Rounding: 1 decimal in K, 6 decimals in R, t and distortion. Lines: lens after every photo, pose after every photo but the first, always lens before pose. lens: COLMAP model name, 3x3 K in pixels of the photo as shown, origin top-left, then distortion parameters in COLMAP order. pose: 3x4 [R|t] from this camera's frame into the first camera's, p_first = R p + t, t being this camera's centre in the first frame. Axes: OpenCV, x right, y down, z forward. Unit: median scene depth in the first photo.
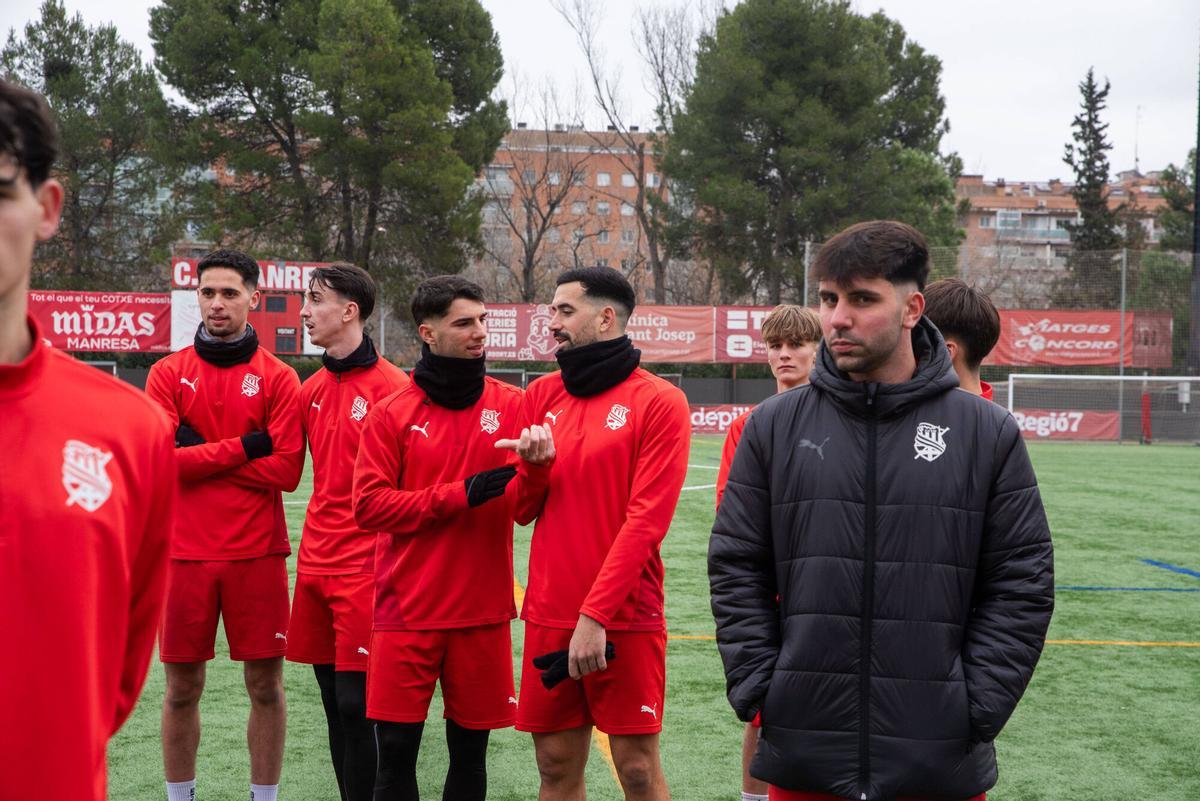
lens RADIAL K [[1944.9, 0, 600.2], [0, 1944.9, 431.7], [0, 0, 1]] dist [0.178982, 0.096074]
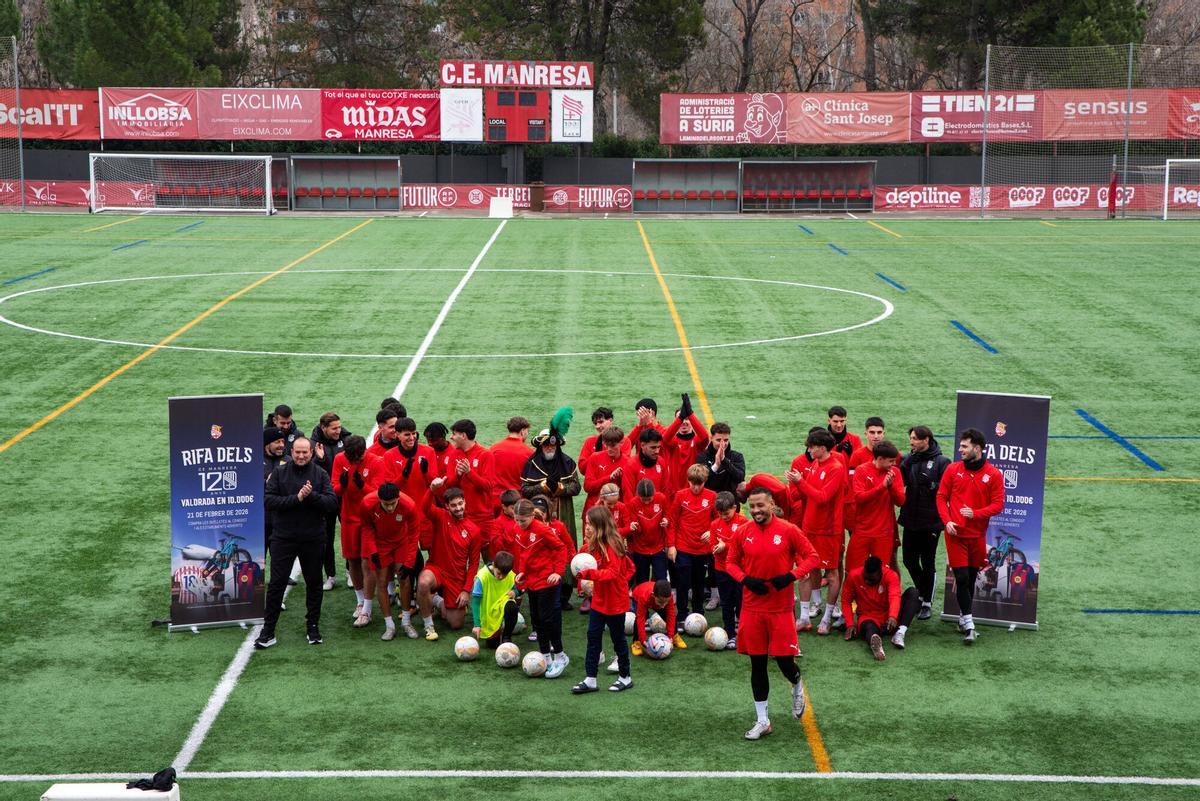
lens RADIAL K [[2183.4, 0, 600.0], [0, 2183.4, 400.5], [0, 0, 1]] dist [0.159368, 0.138545]
pose [[0.993943, 0.001924, -0.109880, 0.020202], [0.013517, 0.990113, 0.139617, -0.067780], [0.109062, -0.140256, 0.984090, -0.297829]]
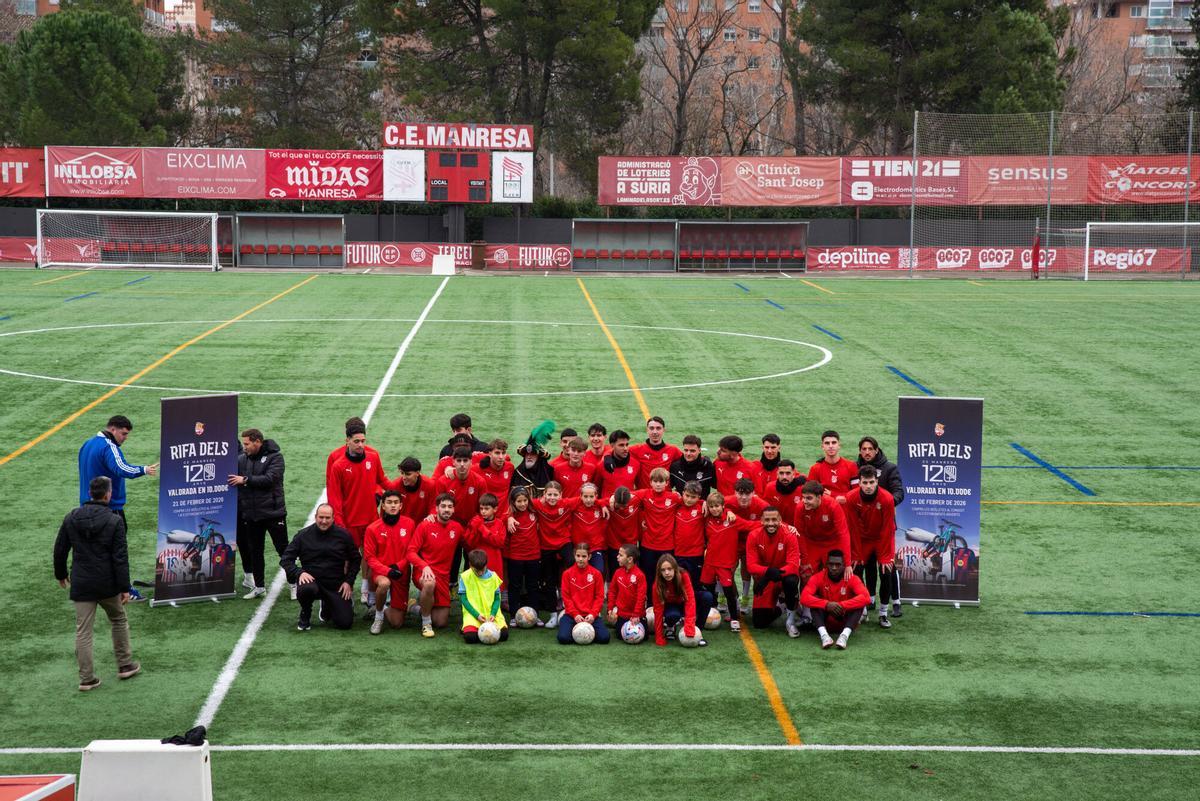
lens RADIAL K [[2183.4, 0, 600.0], [0, 2183.4, 400.5], [0, 0, 1]] dist [0.159368, 0.138545]
pose [[0.997247, 0.001706, -0.074127, 0.012526], [0.006185, 0.994337, 0.106094, -0.059618], [0.073888, -0.106260, 0.991589, -0.325458]]
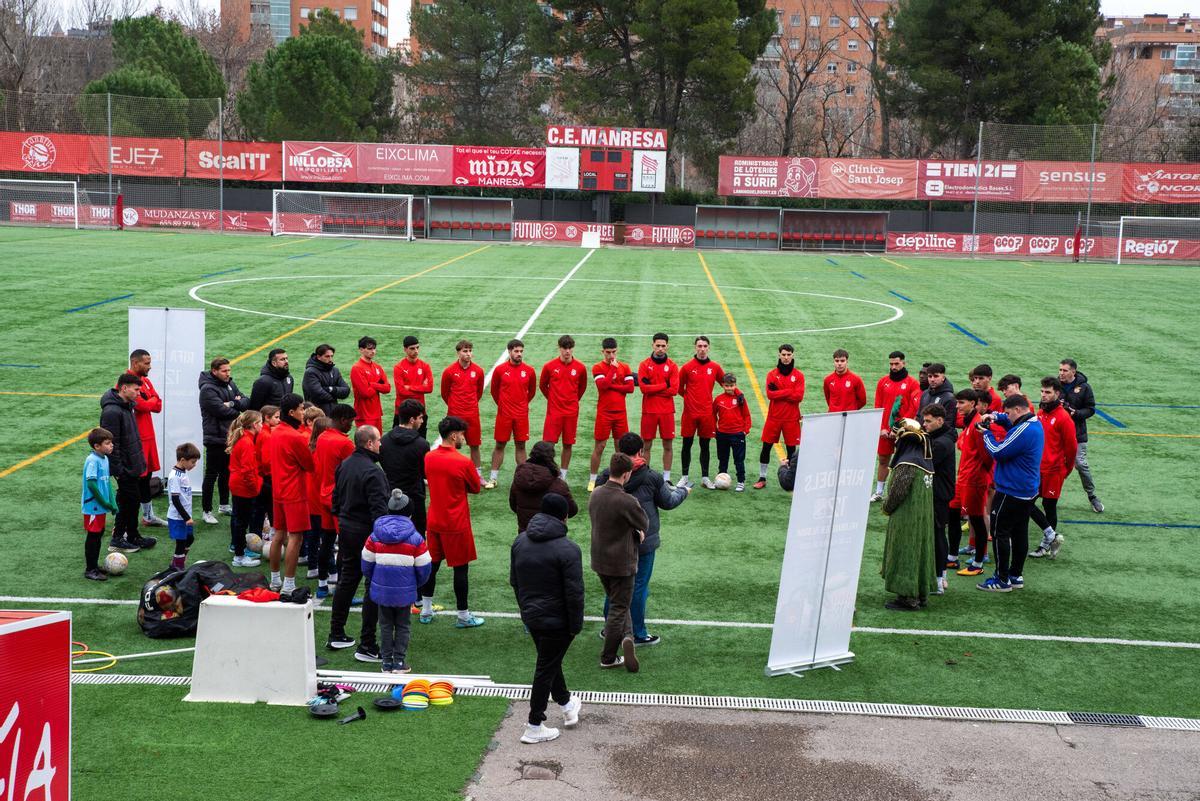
lens RADIAL K [[1699.3, 0, 600.0], [0, 1699.3, 400.5], [0, 0, 1]] dist [0.044968, 0.230646]
pose [[0.988702, 0.032492, -0.146328, 0.017075], [-0.013724, 0.991745, 0.127486, -0.045596], [0.149262, -0.124037, 0.980987, -0.280408]]
